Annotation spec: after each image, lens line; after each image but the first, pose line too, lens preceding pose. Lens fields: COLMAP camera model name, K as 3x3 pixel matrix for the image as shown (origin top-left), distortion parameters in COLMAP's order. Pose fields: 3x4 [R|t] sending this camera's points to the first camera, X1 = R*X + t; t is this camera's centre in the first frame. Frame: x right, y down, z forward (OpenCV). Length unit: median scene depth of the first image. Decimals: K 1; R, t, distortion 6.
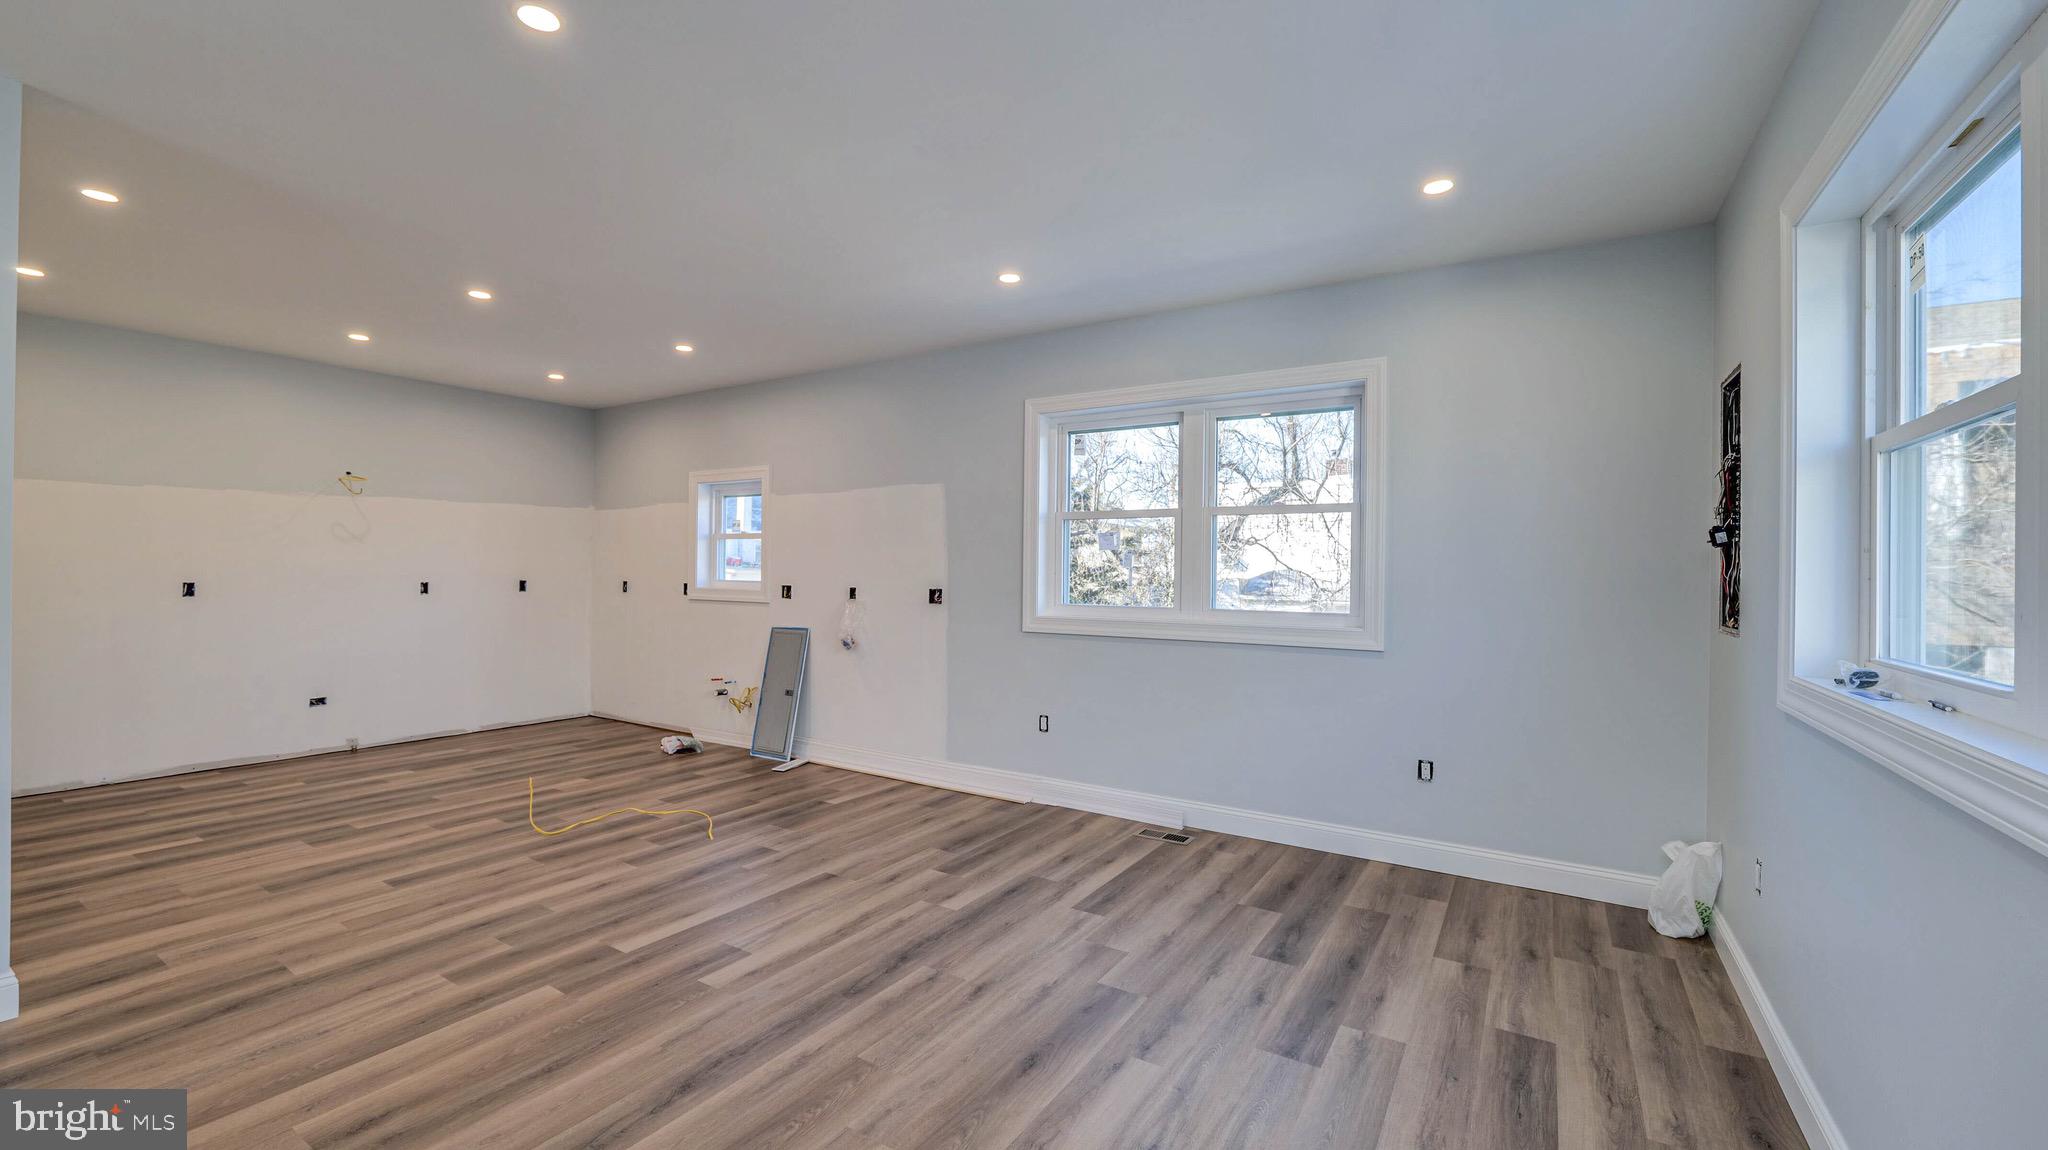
lens RADIAL K [[838.8, 0, 1018.9], [0, 838.8, 570.7], [0, 0, 1]] dist [-0.007645, -0.000199]
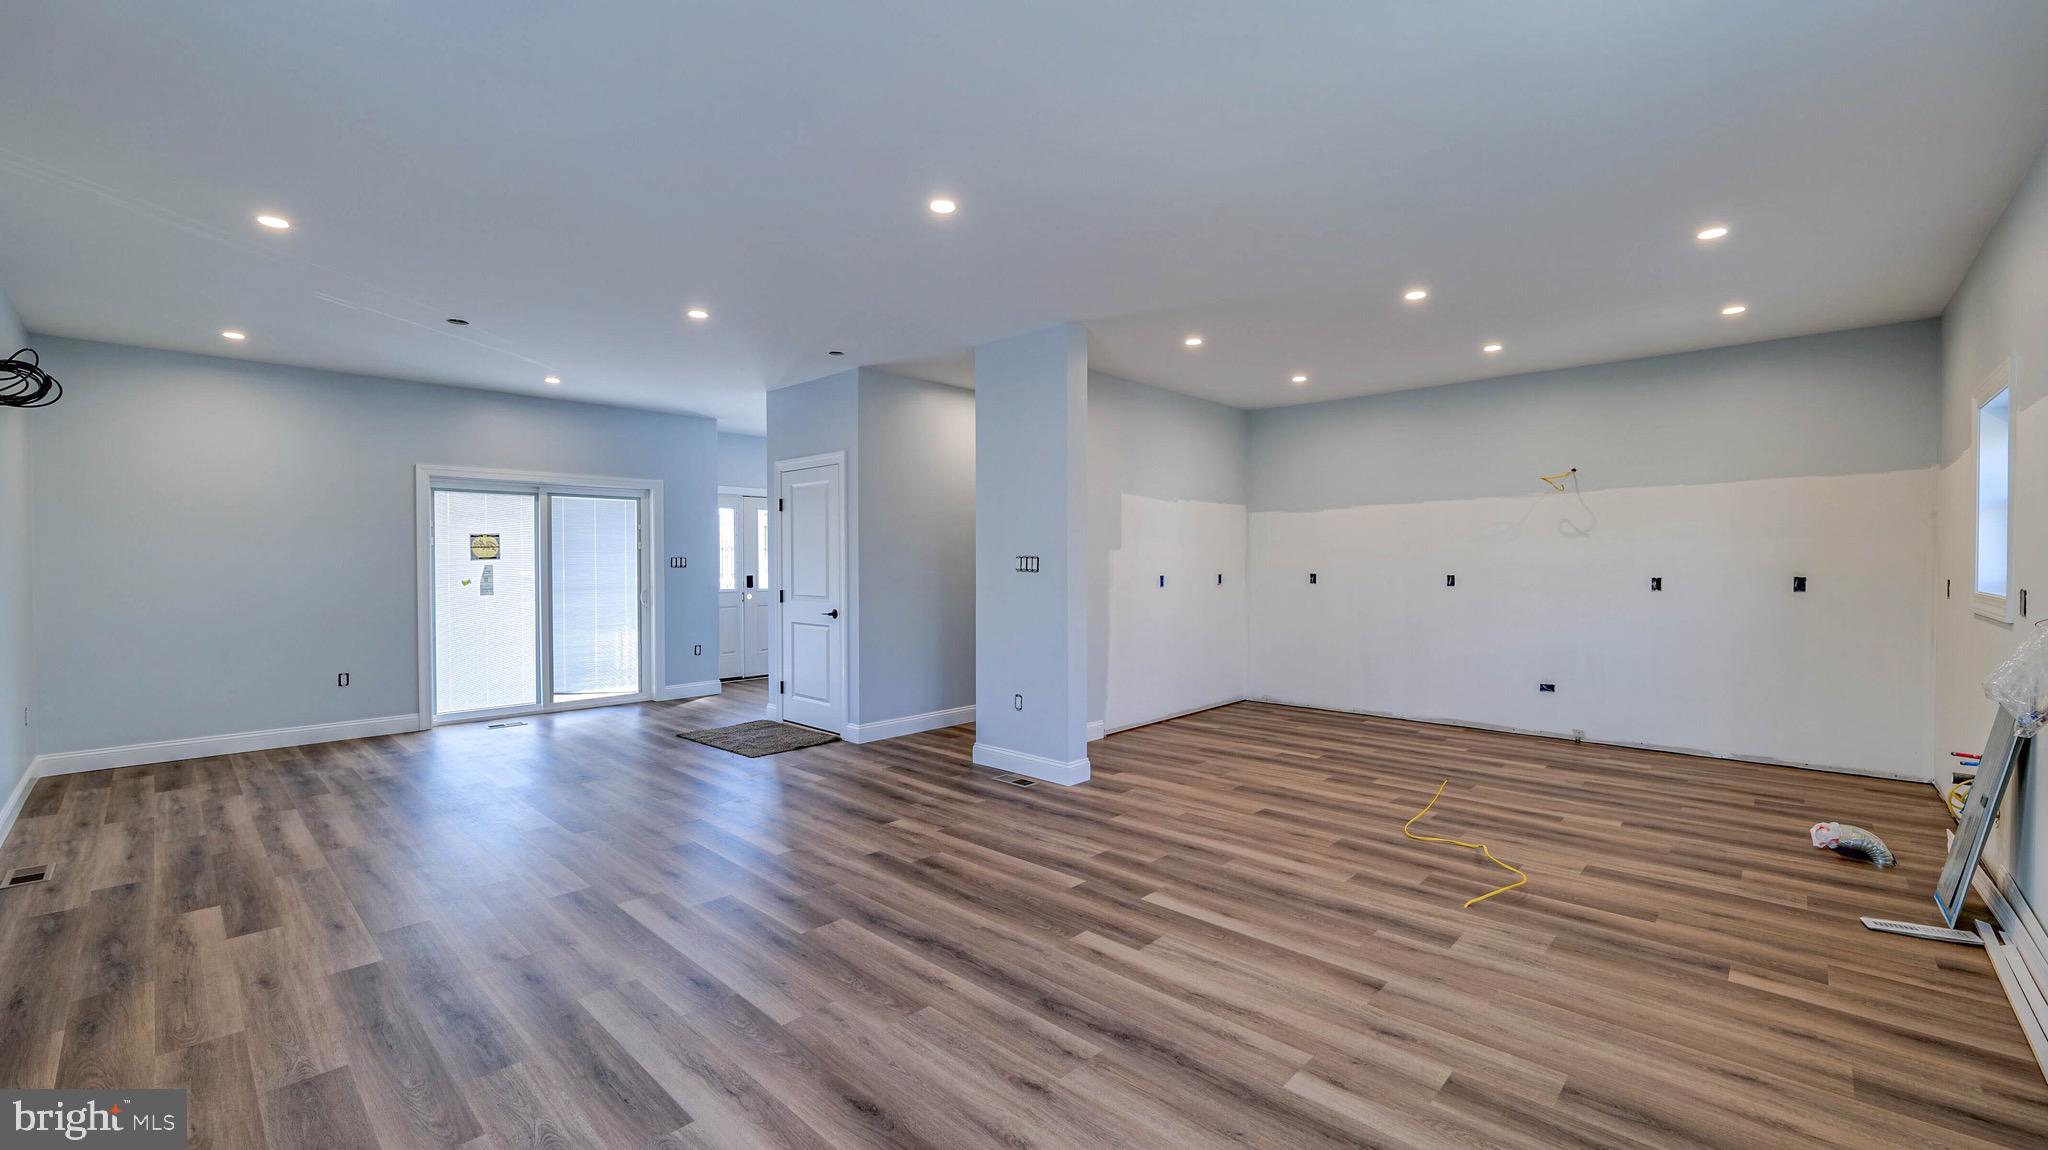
lens RADIAL K [[838.8, 0, 1013.4], [0, 838.8, 573.5], [0, 0, 1]] dist [-0.007645, -0.000199]
pose [[-0.203143, 0.003878, -0.979141, 0.580119], [0.002135, 0.999992, 0.003518, 0.008263], [0.979147, -0.001375, -0.203149, 0.906207]]
